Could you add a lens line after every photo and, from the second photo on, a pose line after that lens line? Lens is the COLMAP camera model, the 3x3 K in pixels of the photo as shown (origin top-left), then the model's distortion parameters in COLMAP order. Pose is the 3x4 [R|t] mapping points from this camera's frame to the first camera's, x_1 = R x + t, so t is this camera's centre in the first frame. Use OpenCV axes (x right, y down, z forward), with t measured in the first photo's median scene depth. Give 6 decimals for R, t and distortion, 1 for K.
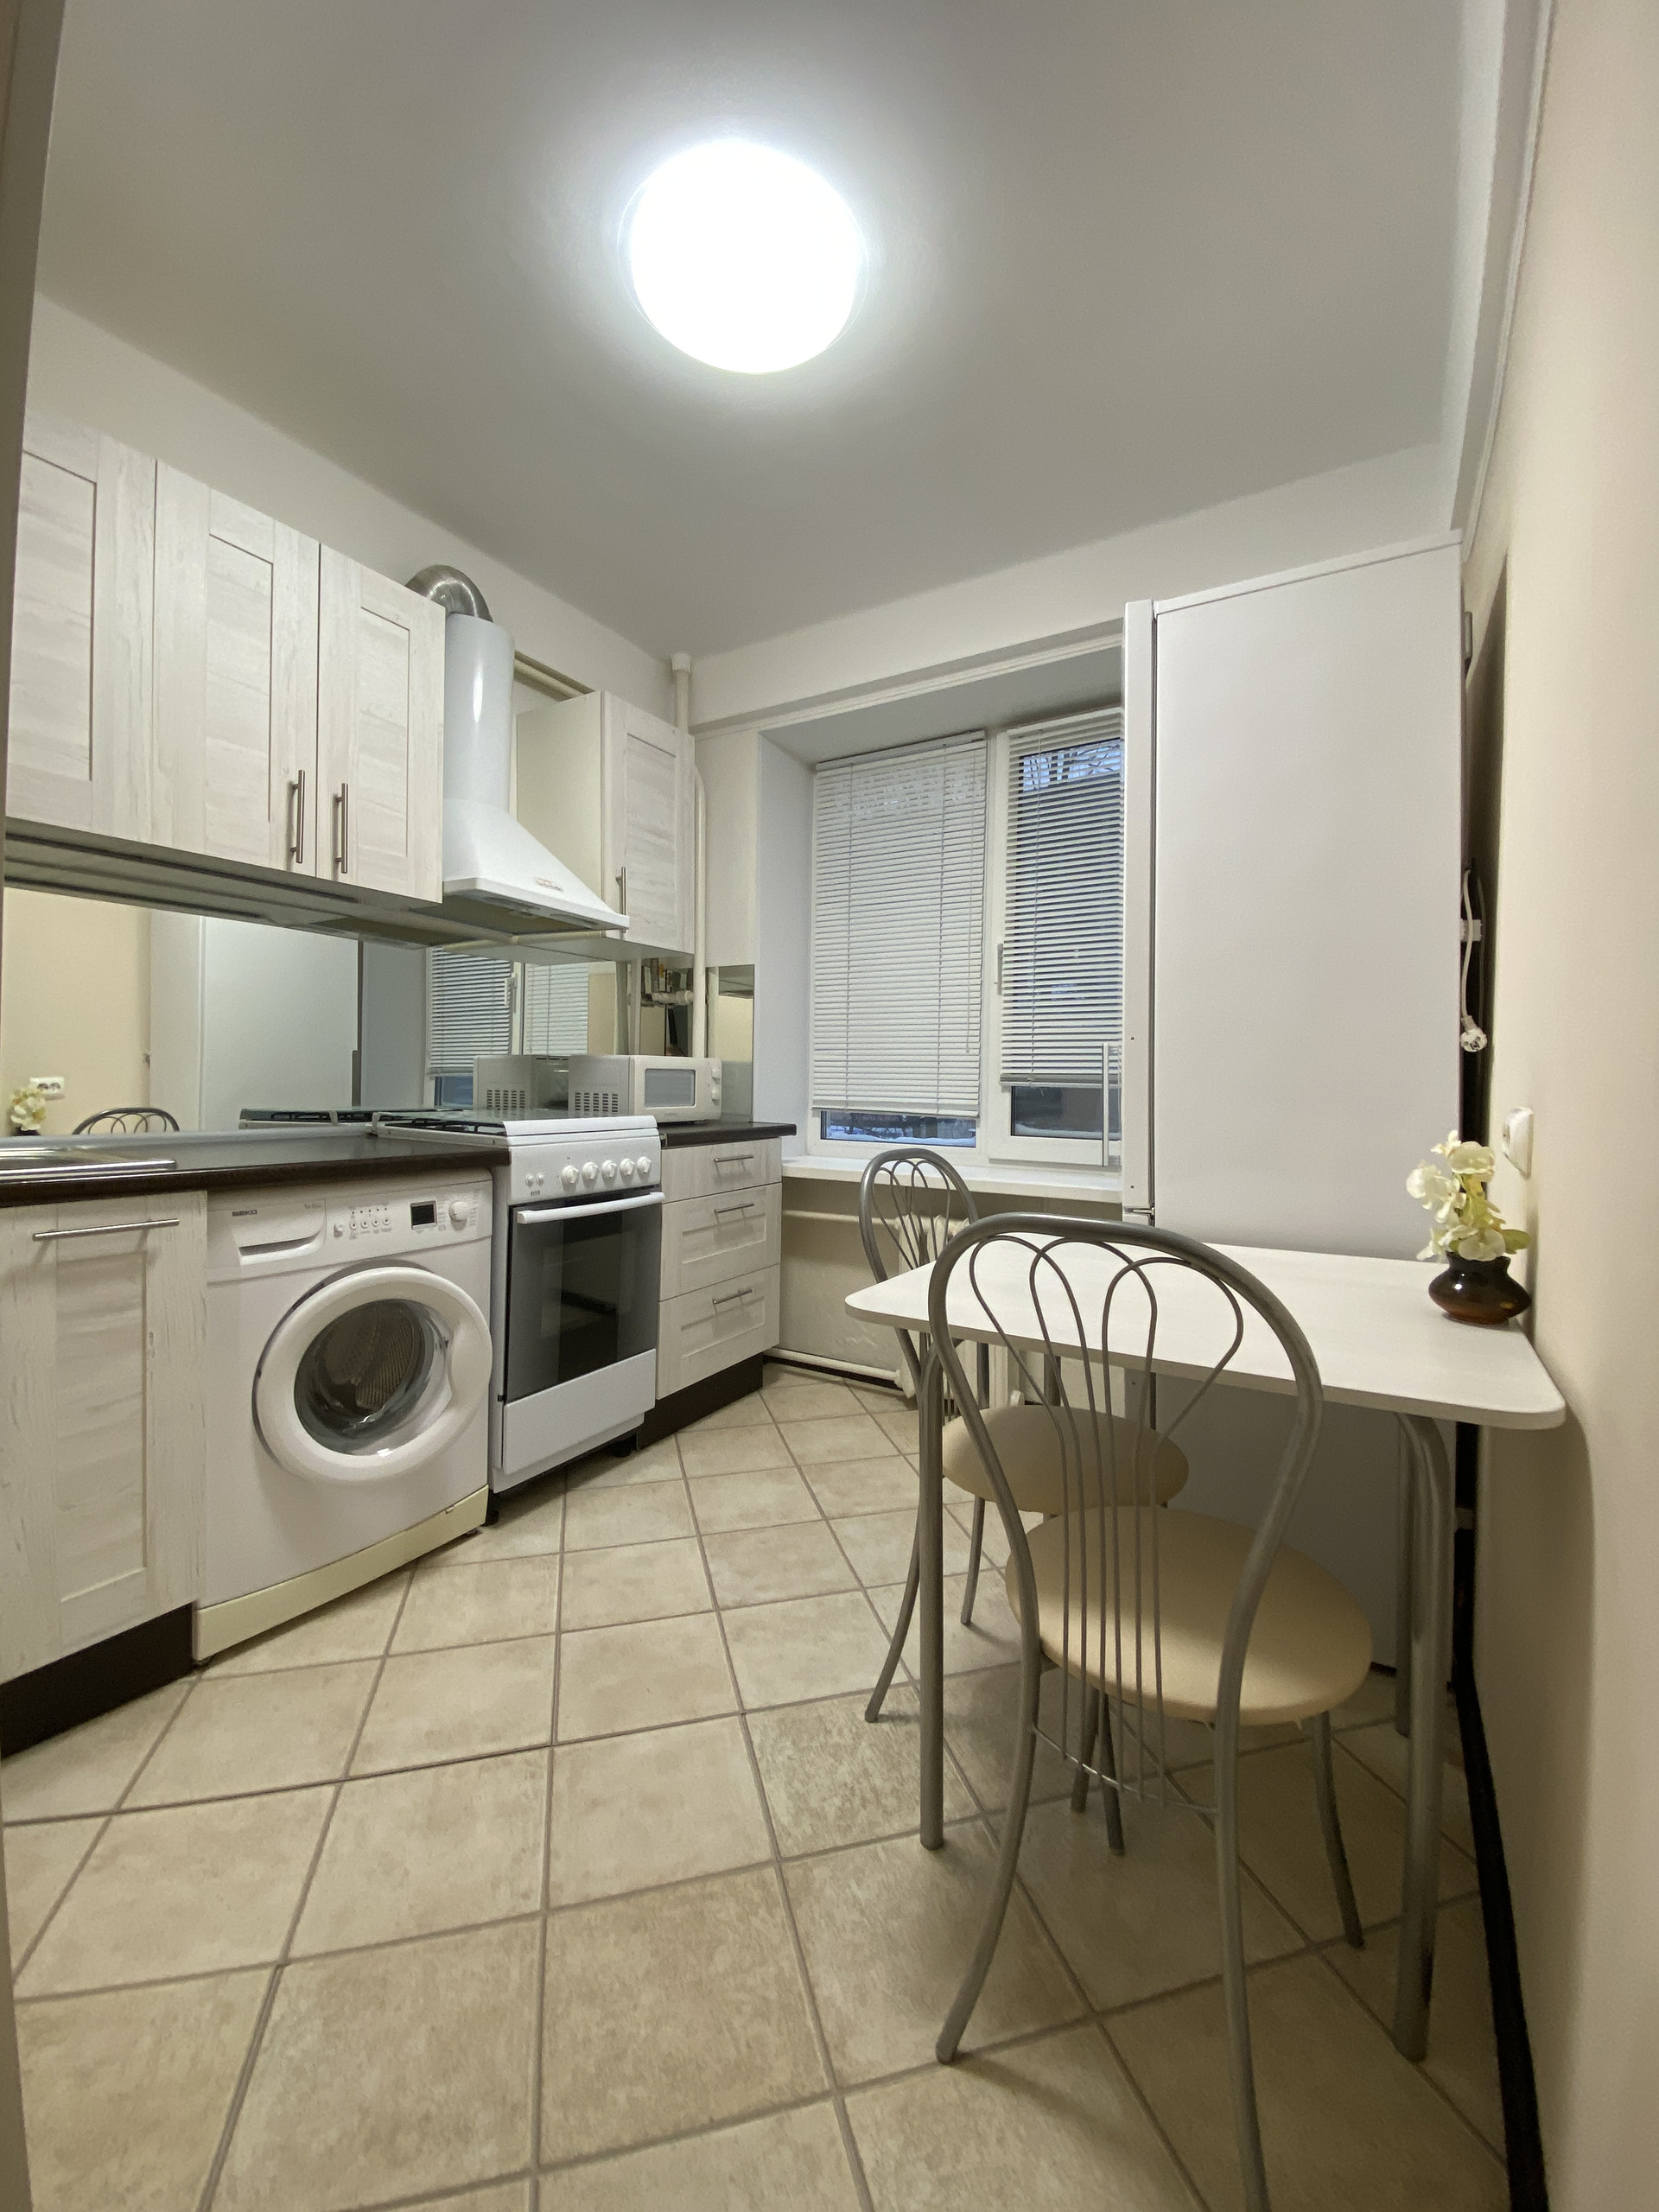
lens RADIAL K [[896.2, 0, 833.5], [0, 896.2, 1091.9], [0, 0, 1]] dist [0.007586, -0.013923]
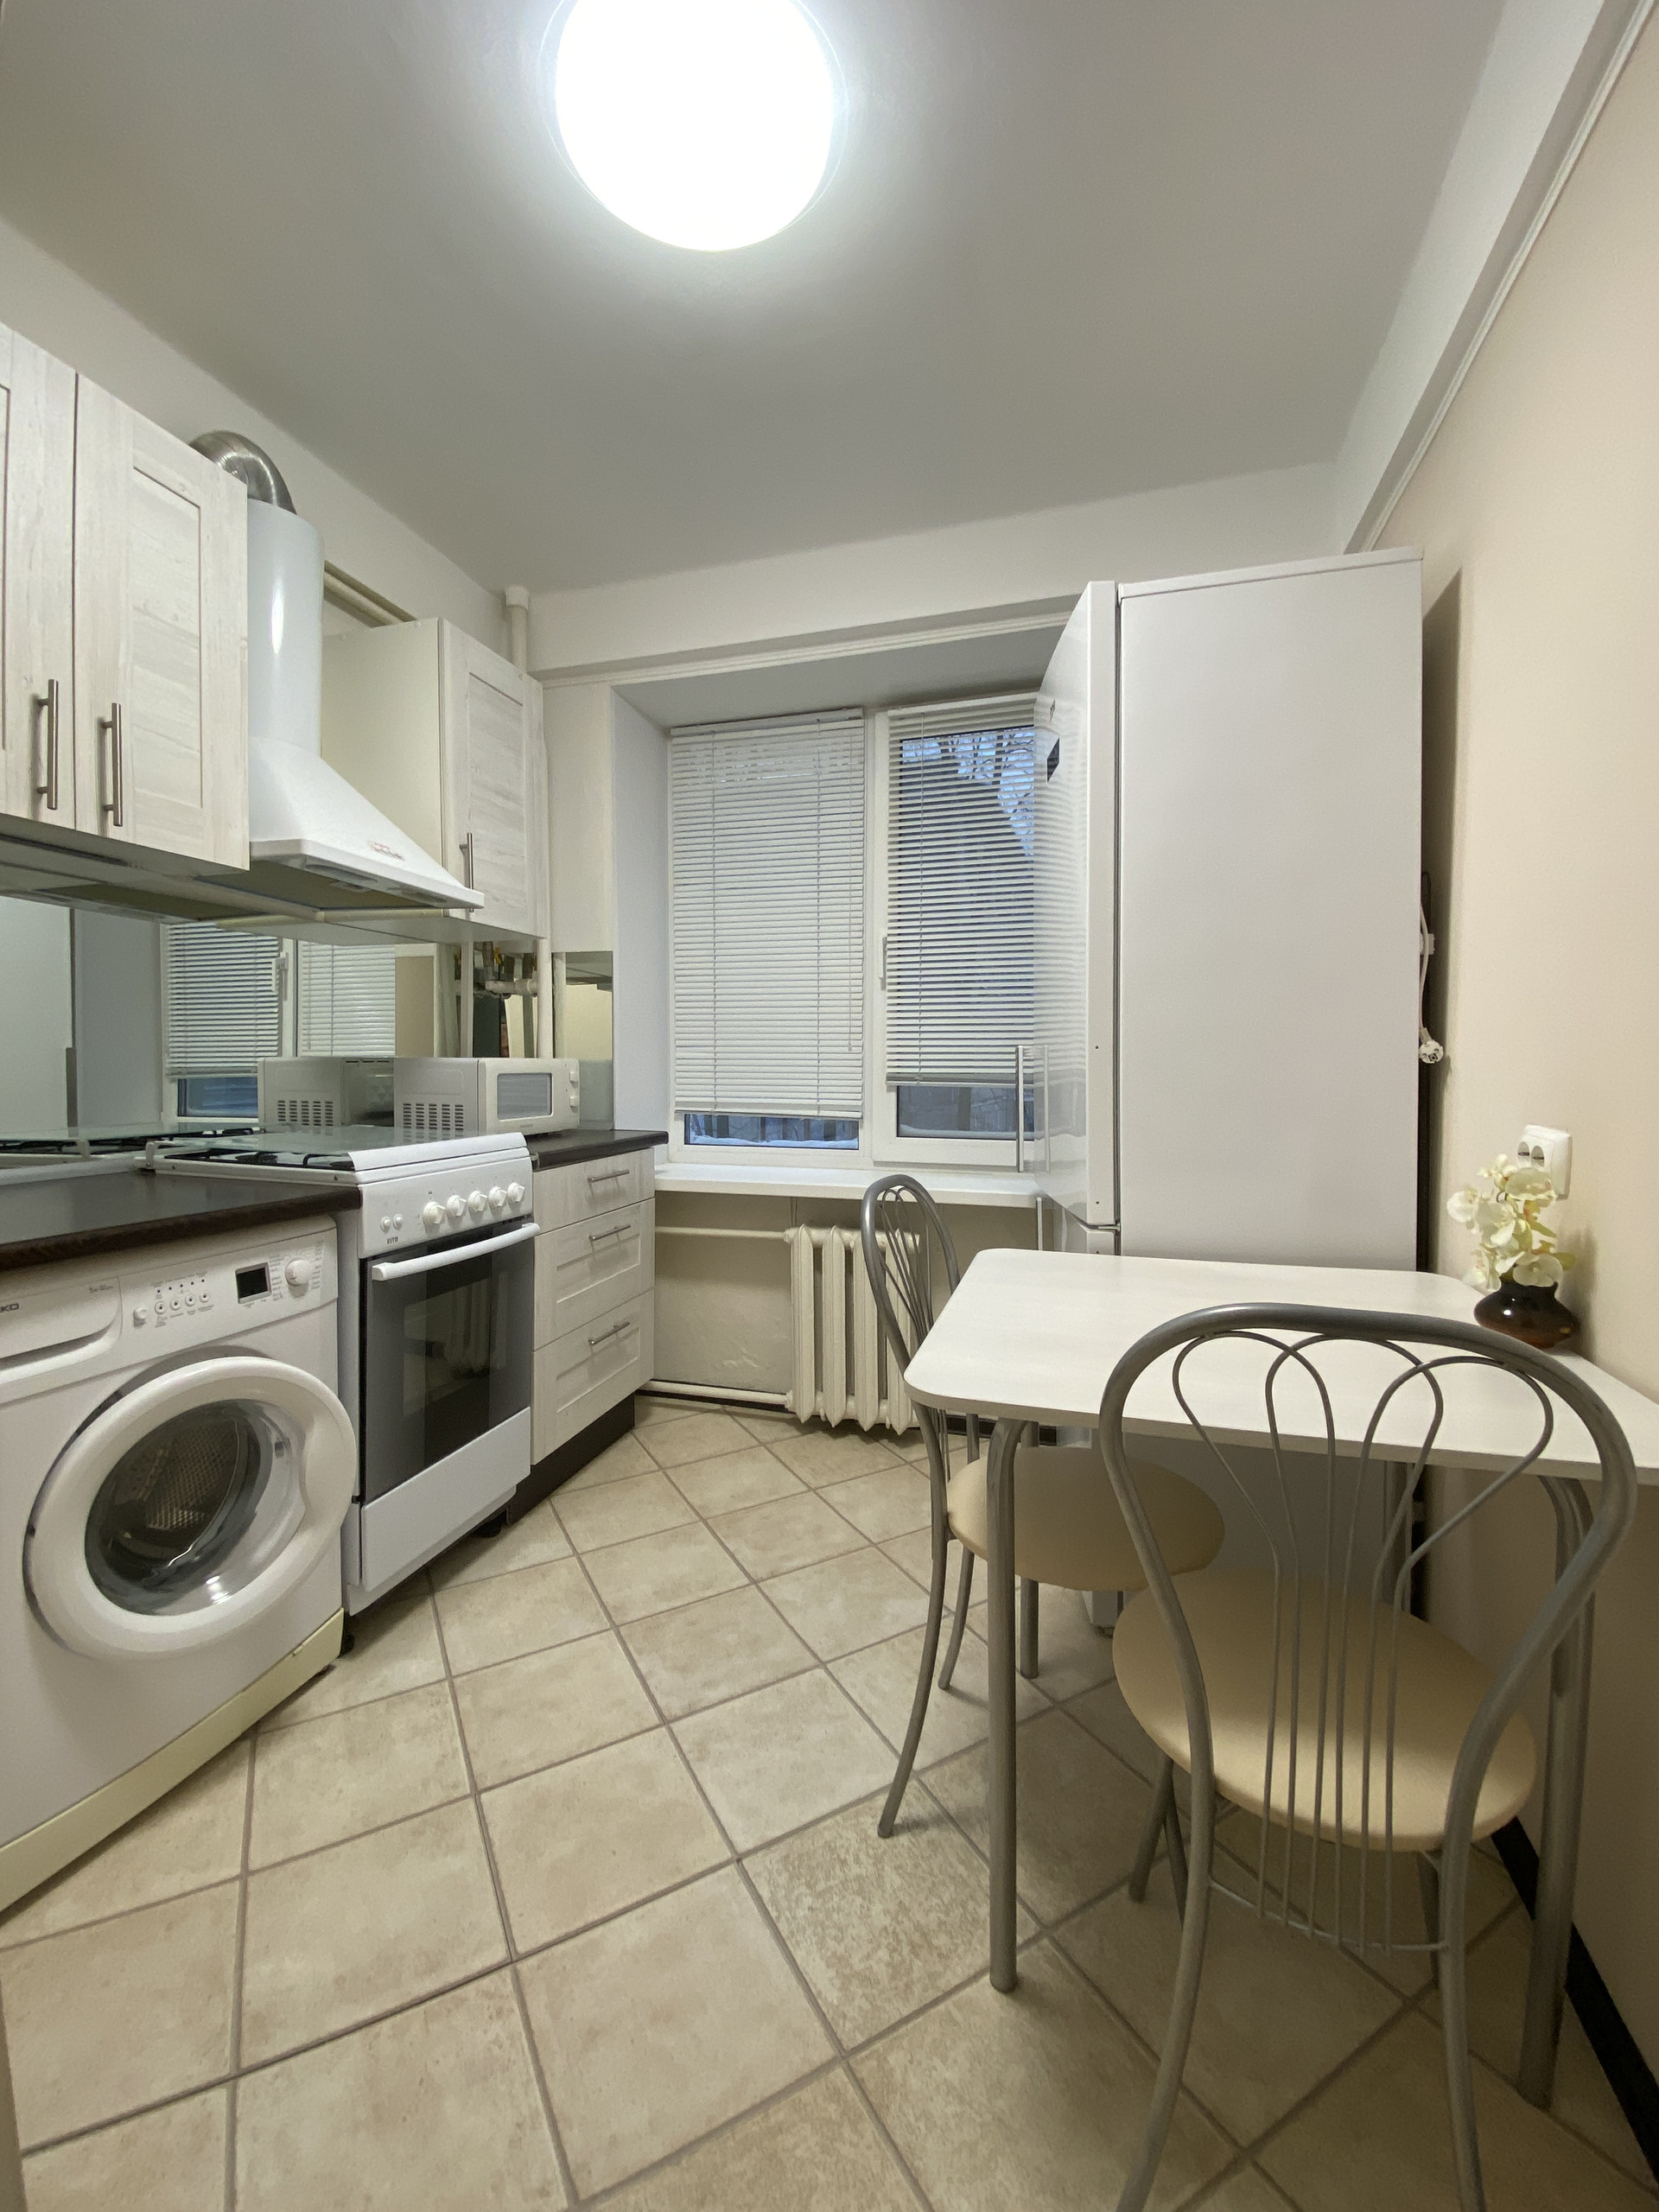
lens RADIAL K [[896.2, 0, 832.6], [0, 896.2, 1092.7], [0, 0, 1]] dist [0.007586, -0.013923]
pose [[0.968274, -0.018898, 0.249176, -0.169713], [0.013248, 0.999616, 0.024332, -0.037020], [-0.249540, -0.020259, 0.968153, 0.144440]]
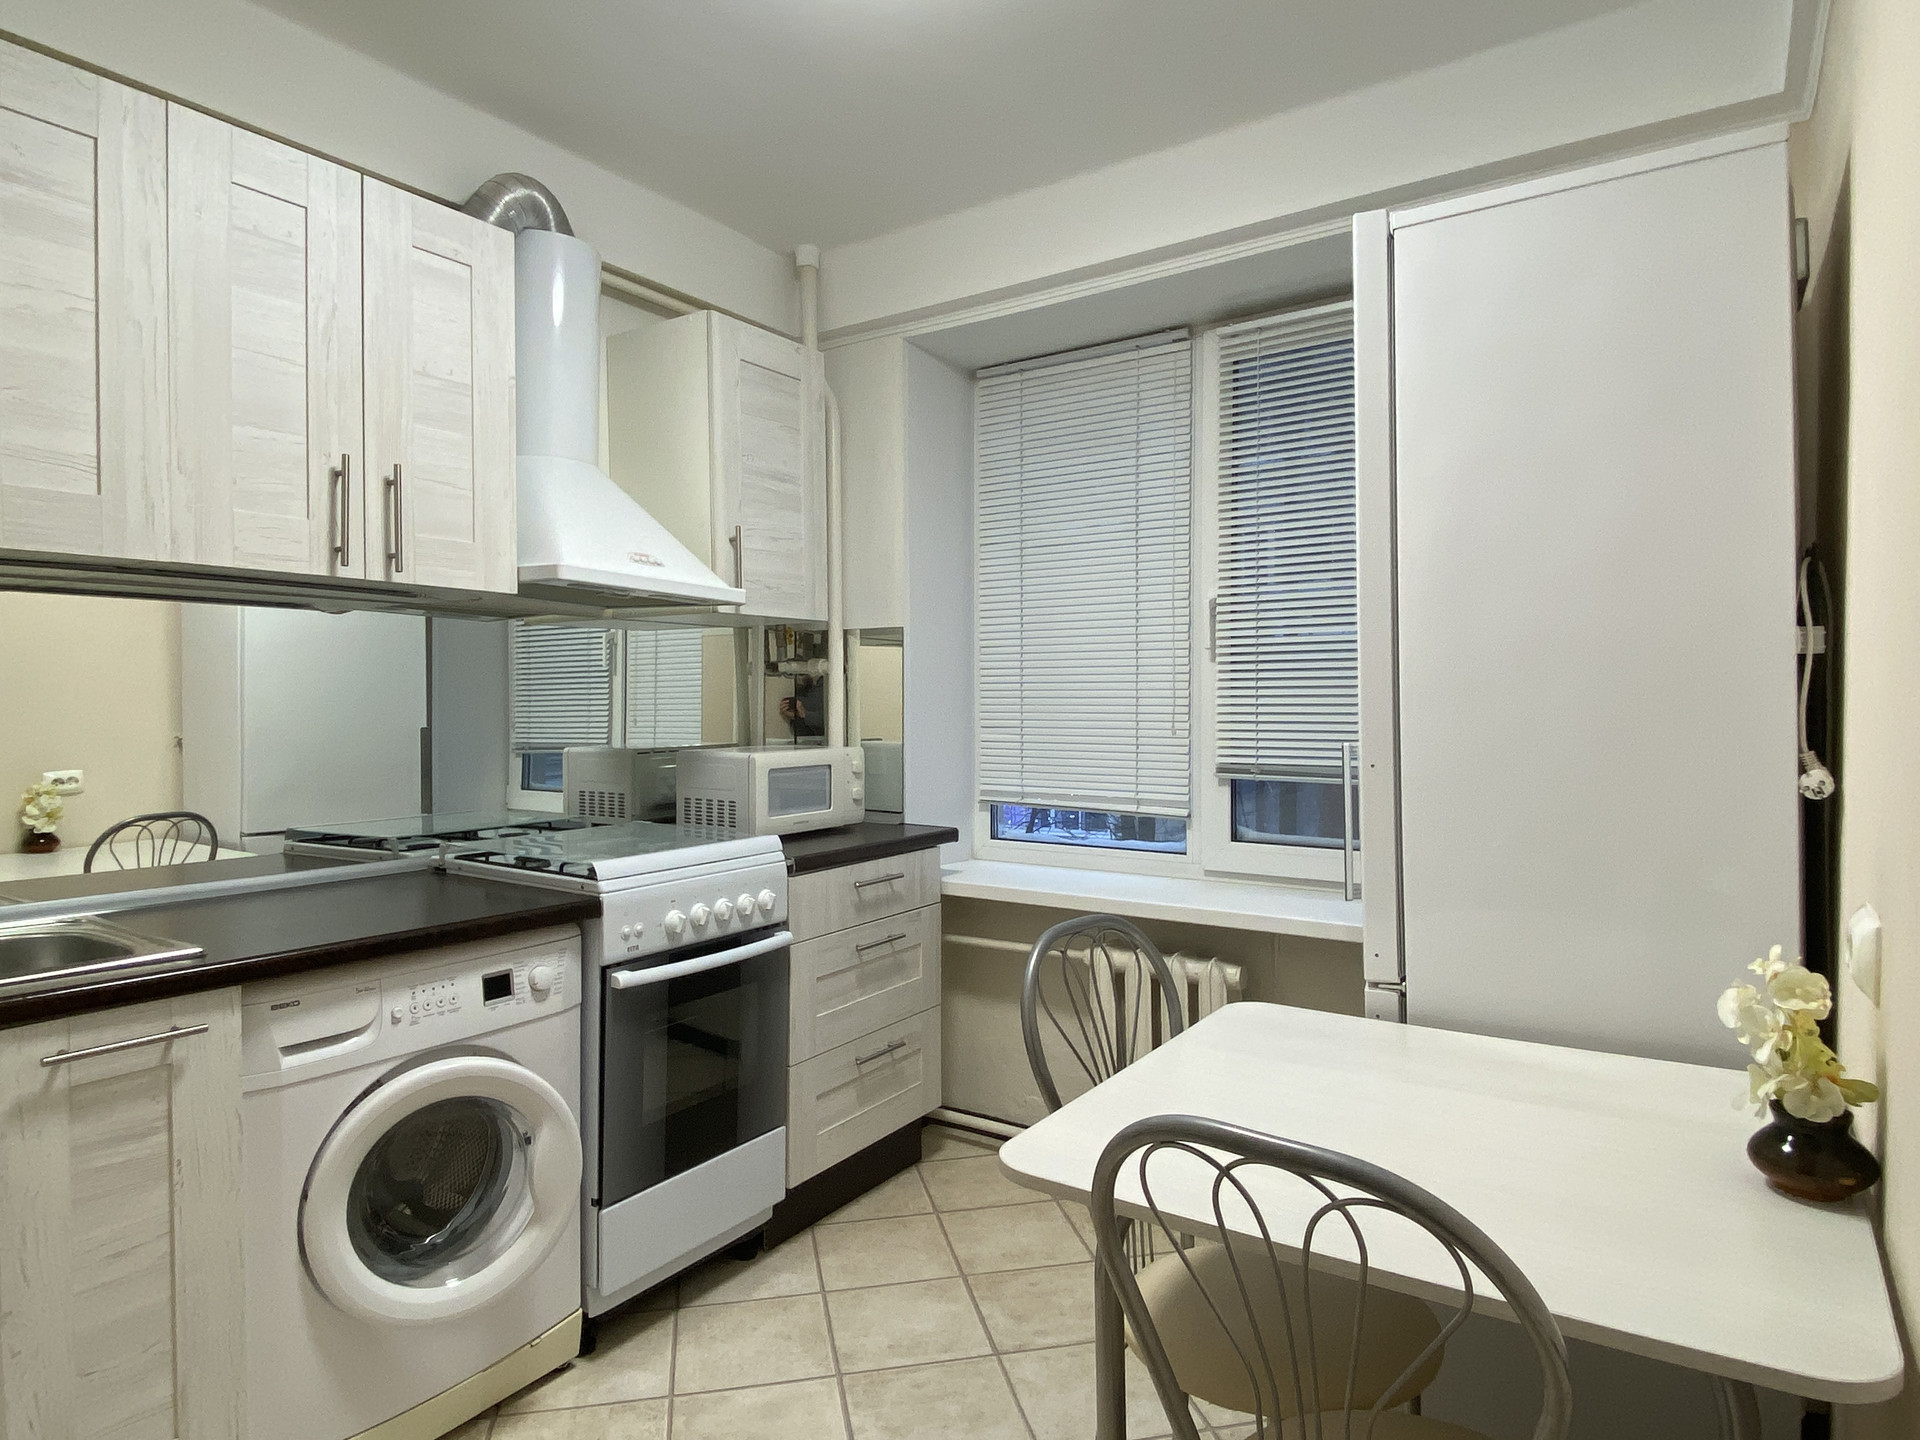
lens RADIAL K [[1133.1, 0, 954.2], [0, 1133.1, 711.0], [0, 0, 1]] dist [0.015055, -0.021456]
pose [[0.998095, -0.017178, -0.059254, 0.026627], [0.016971, 0.999848, -0.004001, -0.106356], [0.059313, 0.002987, 0.998235, -0.015308]]
